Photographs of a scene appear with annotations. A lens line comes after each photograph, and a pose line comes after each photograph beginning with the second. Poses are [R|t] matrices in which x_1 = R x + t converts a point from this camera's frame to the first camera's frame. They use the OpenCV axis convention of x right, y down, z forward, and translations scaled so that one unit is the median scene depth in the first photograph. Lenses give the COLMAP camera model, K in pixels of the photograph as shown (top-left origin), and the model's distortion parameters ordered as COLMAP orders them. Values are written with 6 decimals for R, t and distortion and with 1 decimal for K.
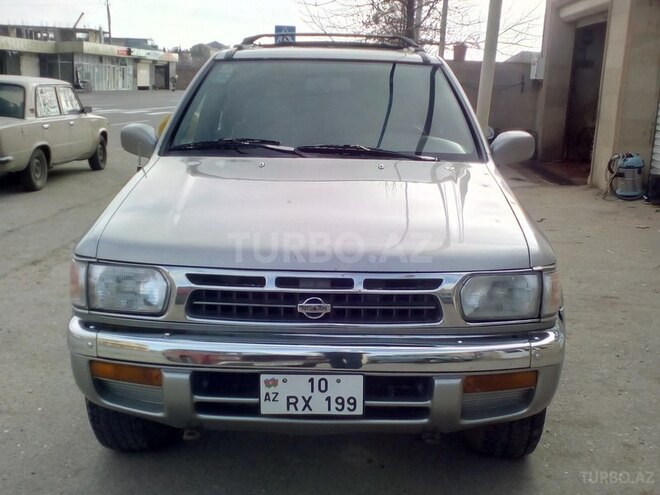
lens RADIAL K [[771.9, 0, 332.0], [0, 771.9, 263.1], [0, 0, 1]] dist [-0.013182, 0.000000]
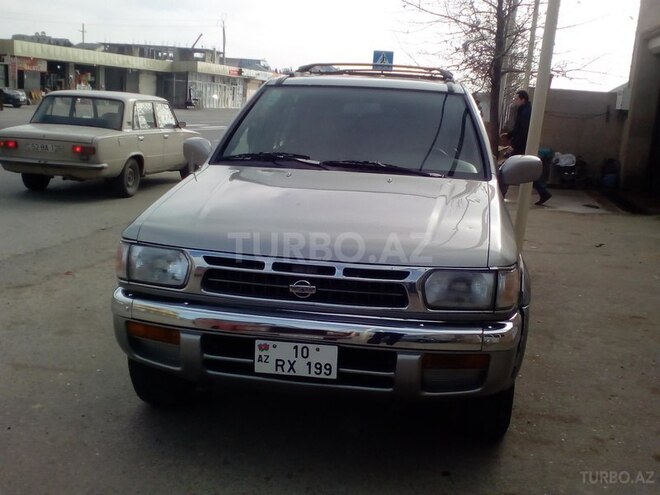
lens RADIAL K [[771.9, 0, 329.7], [0, 771.9, 251.9], [0, 0, 1]] dist [-0.013182, 0.000000]
pose [[0.989854, 0.052337, -0.132095, 0.150196], [-0.057822, 0.997602, -0.038034, 0.036393], [0.129788, 0.045286, 0.990507, -0.179474]]
